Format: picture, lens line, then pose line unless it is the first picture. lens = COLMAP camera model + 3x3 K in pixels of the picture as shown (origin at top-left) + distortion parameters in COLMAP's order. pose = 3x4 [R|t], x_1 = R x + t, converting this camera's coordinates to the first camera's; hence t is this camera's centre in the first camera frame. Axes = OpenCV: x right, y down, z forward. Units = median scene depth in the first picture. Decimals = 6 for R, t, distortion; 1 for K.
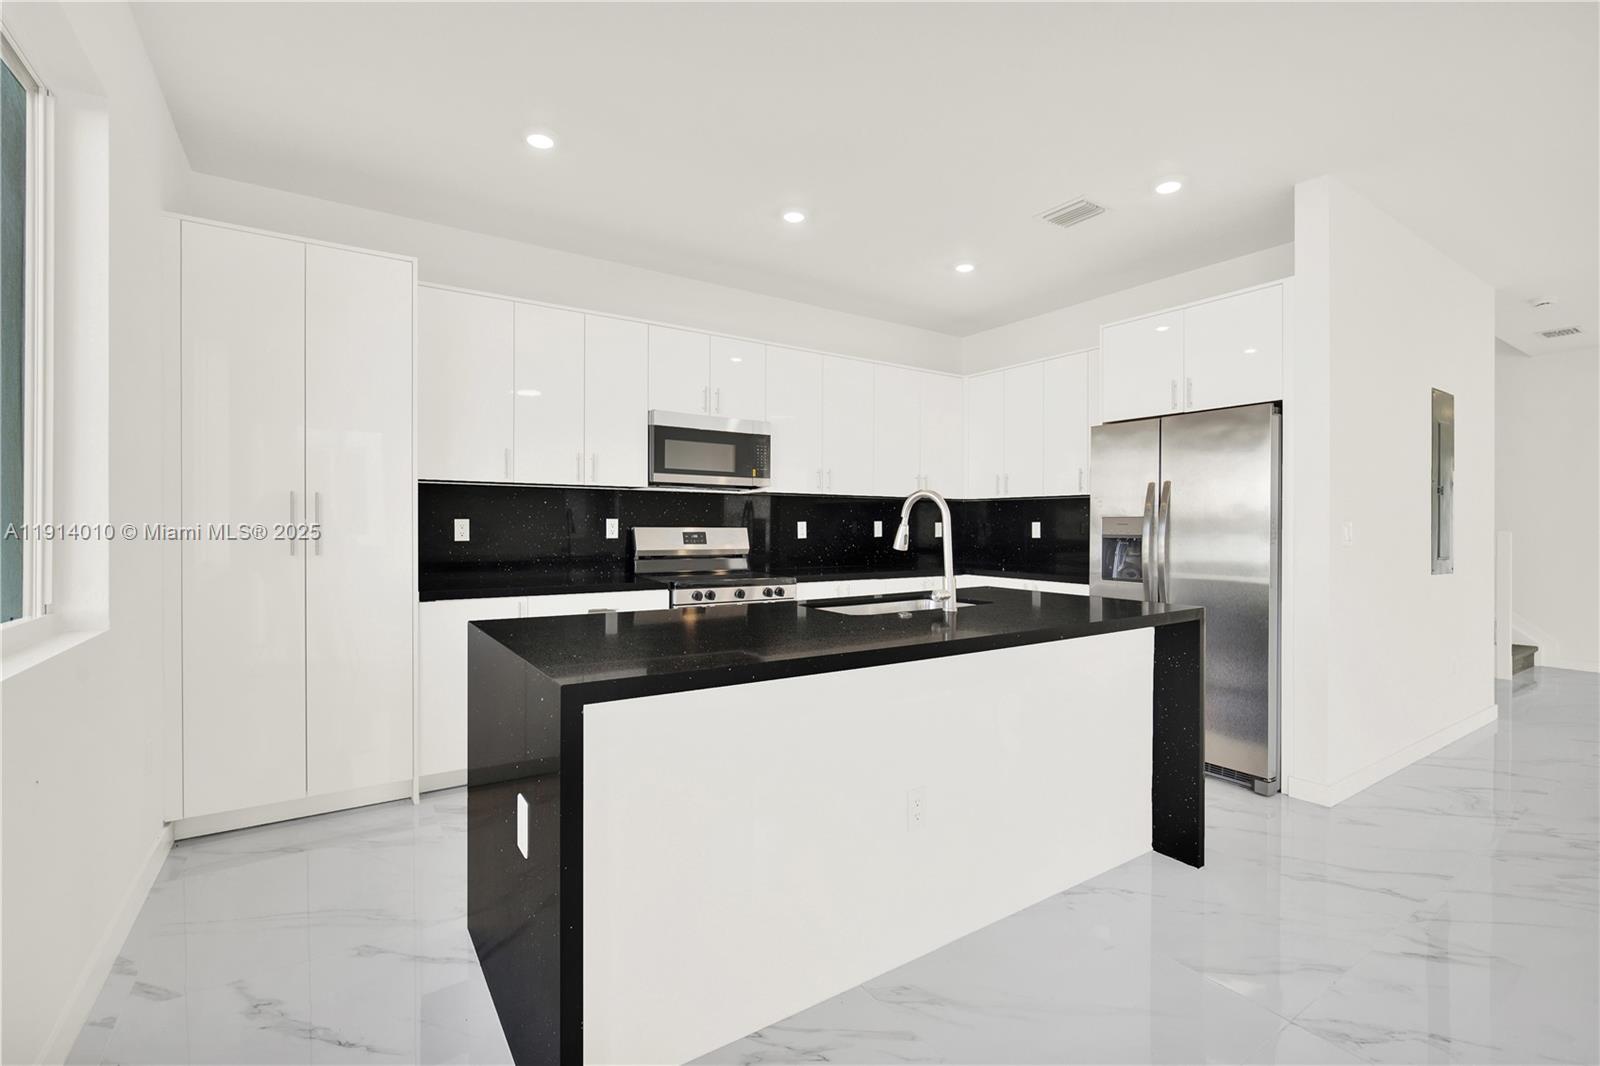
lens RADIAL K [[708.8, 0, 801.9], [0, 708.8, 527.5], [0, 0, 1]] dist [-0.009544, 0.000291]
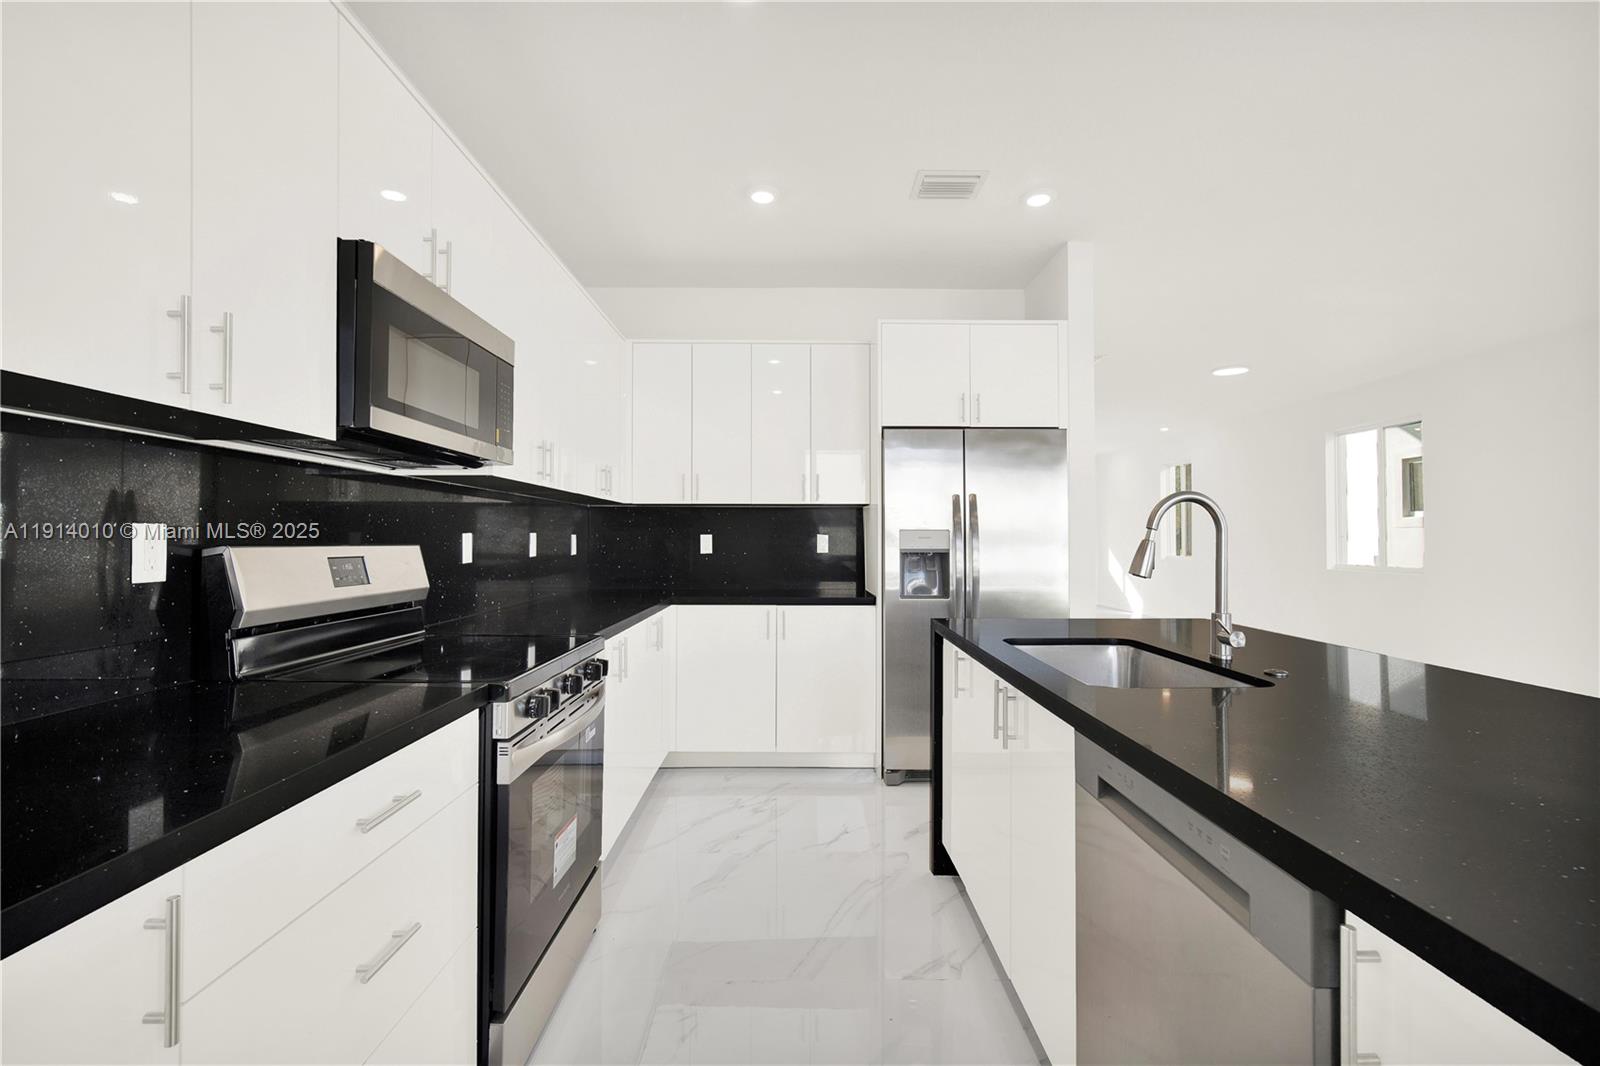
lens RADIAL K [[708.8, 0, 801.9], [0, 708.8, 527.5], [0, 0, 1]] dist [-0.009544, 0.000291]
pose [[0.549979, 0.010354, 0.835114, -0.412519], [0.002757, 0.999895, -0.014213, -0.005177], [-0.835174, 0.010120, 0.549893, 0.615515]]
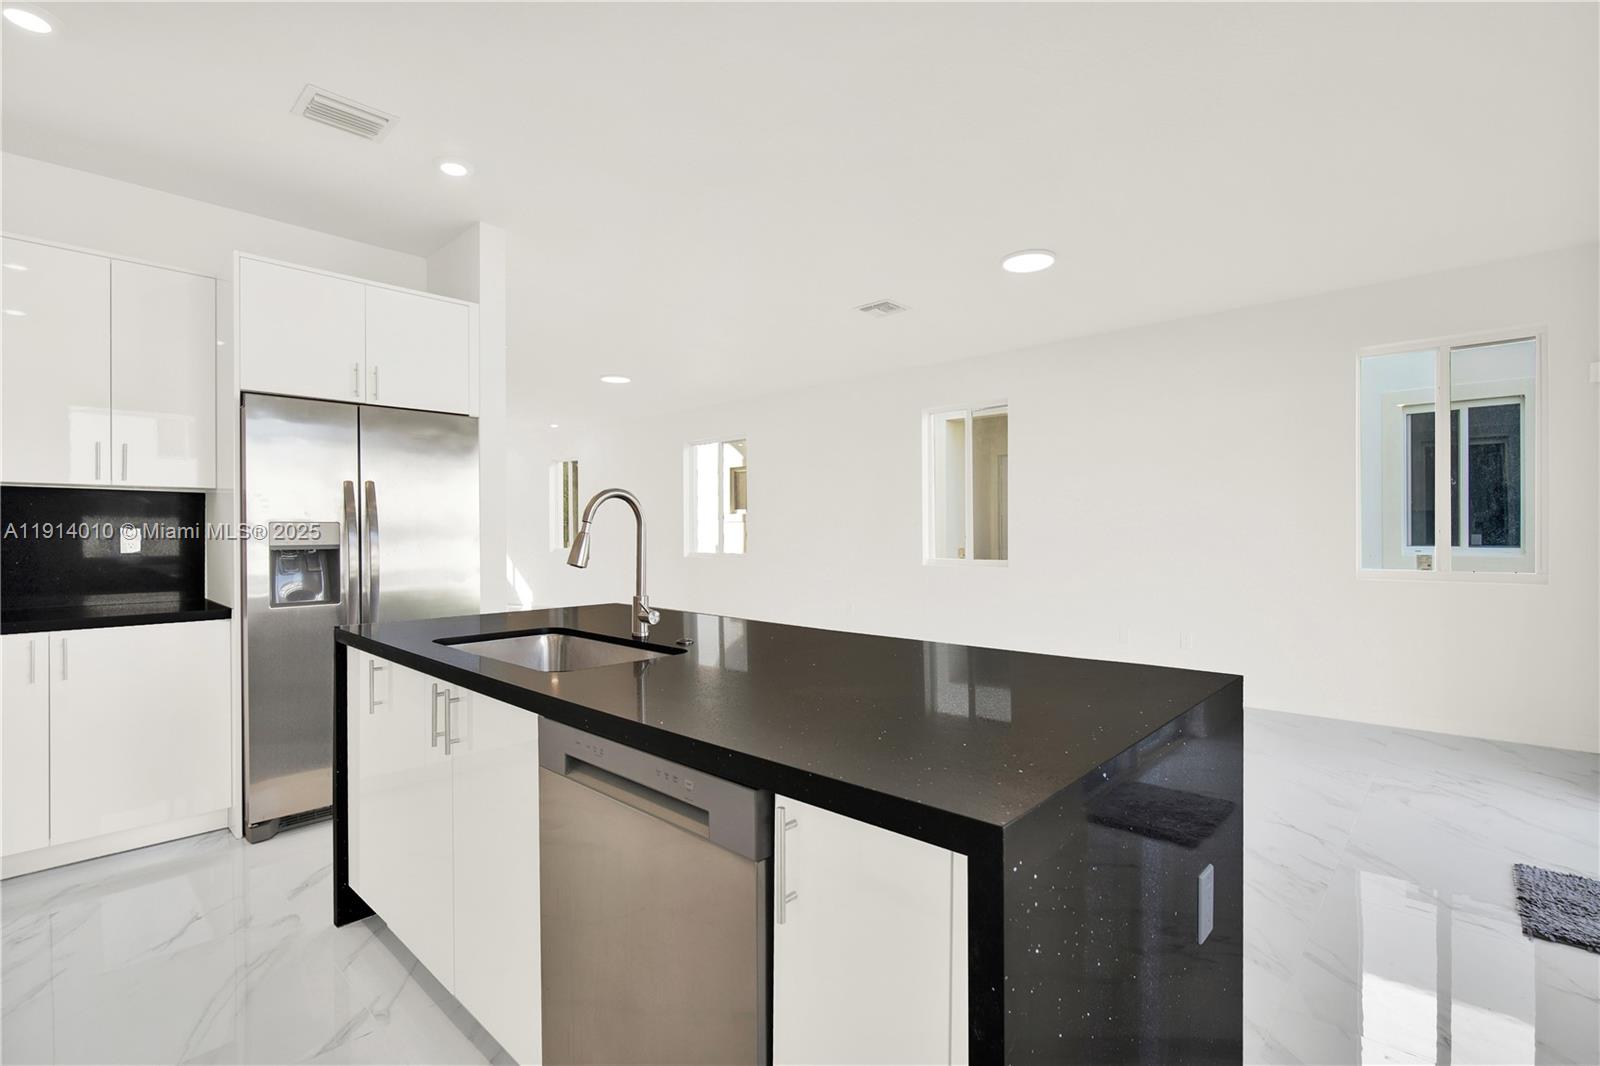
lens RADIAL K [[733.2, 0, 800.0], [0, 733.2, 533.0], [0, 0, 1]] dist [-0.001408, -0.000380]
pose [[-0.224922, -0.005509, 0.974361, -0.440507], [0.005372, 0.999962, 0.006894, -0.005628], [-0.974362, 0.006785, -0.224884, 0.648746]]
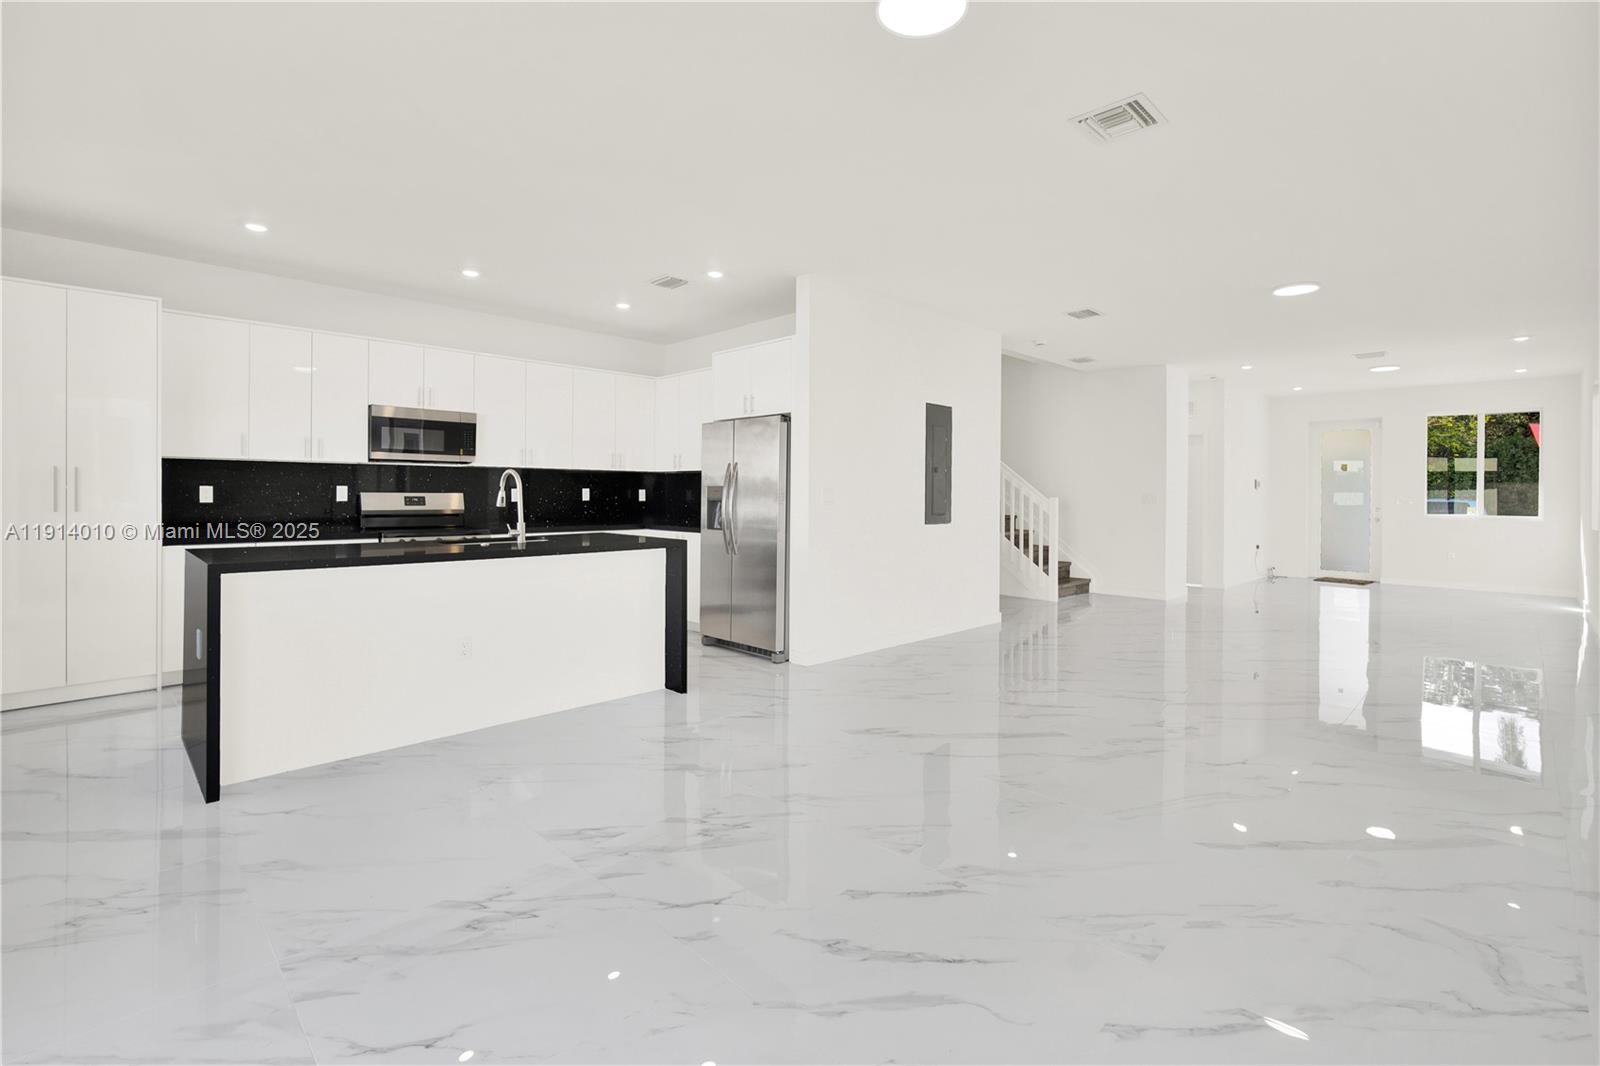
lens RADIAL K [[719.1, 0, 805.4], [0, 719.1, 500.5], [0, 0, 1]] dist [-0.008205, -0.000053]
pose [[0.981452, 0.000277, 0.191707, 0.346580], [-0.001777, 0.999969, 0.007649, 0.002938], [-0.191699, -0.007848, 0.981422, -0.498399]]
